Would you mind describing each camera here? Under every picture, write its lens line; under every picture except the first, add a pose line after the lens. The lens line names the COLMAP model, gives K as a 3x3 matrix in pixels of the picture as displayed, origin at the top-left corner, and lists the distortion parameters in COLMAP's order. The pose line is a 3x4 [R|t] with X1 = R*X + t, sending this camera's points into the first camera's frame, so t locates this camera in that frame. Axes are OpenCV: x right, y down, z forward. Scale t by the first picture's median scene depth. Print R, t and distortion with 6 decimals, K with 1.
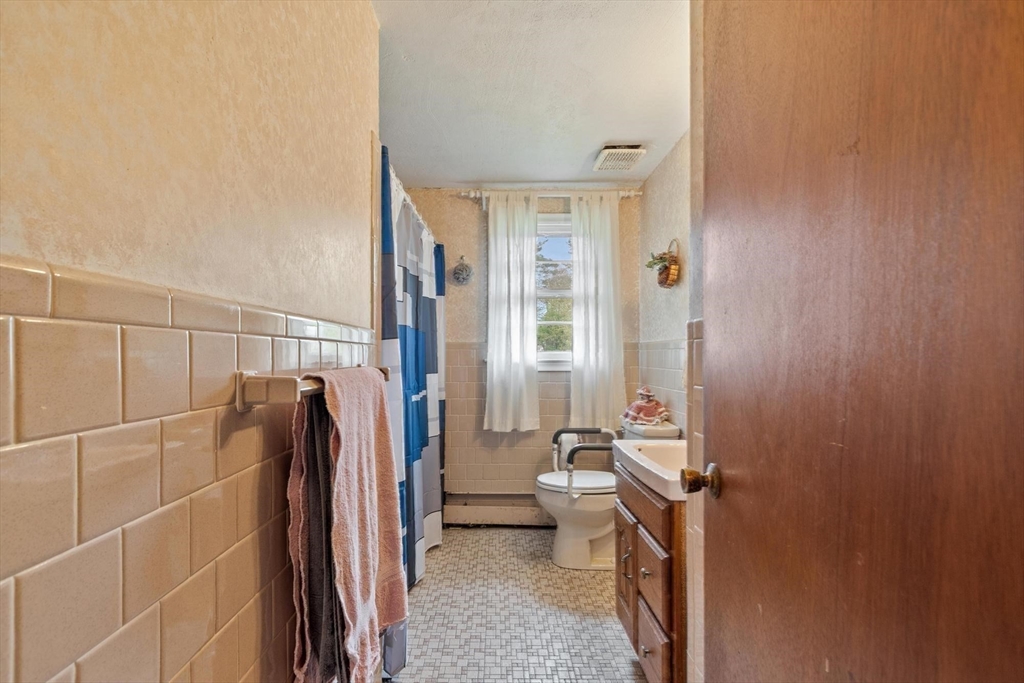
lens RADIAL K [[451.0, 0, 494.7], [0, 451.0, 352.2], [0, 0, 1]] dist [0.000073, 0.000048]
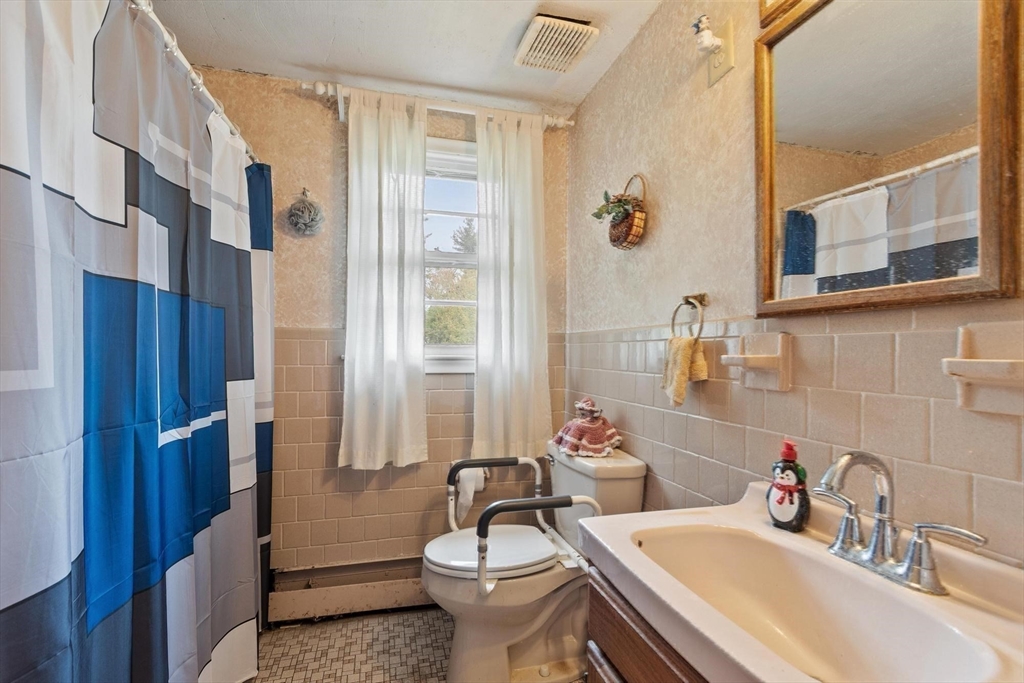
lens RADIAL K [[451.0, 0, 494.7], [0, 451.0, 352.2], [0, 0, 1]] dist [0.000073, 0.000048]
pose [[0.967339, 0.005496, 0.253428, 0.026651], [-0.008286, 0.999916, 0.009941, 0.003005], [-0.253352, -0.011716, 0.967303, 0.339317]]
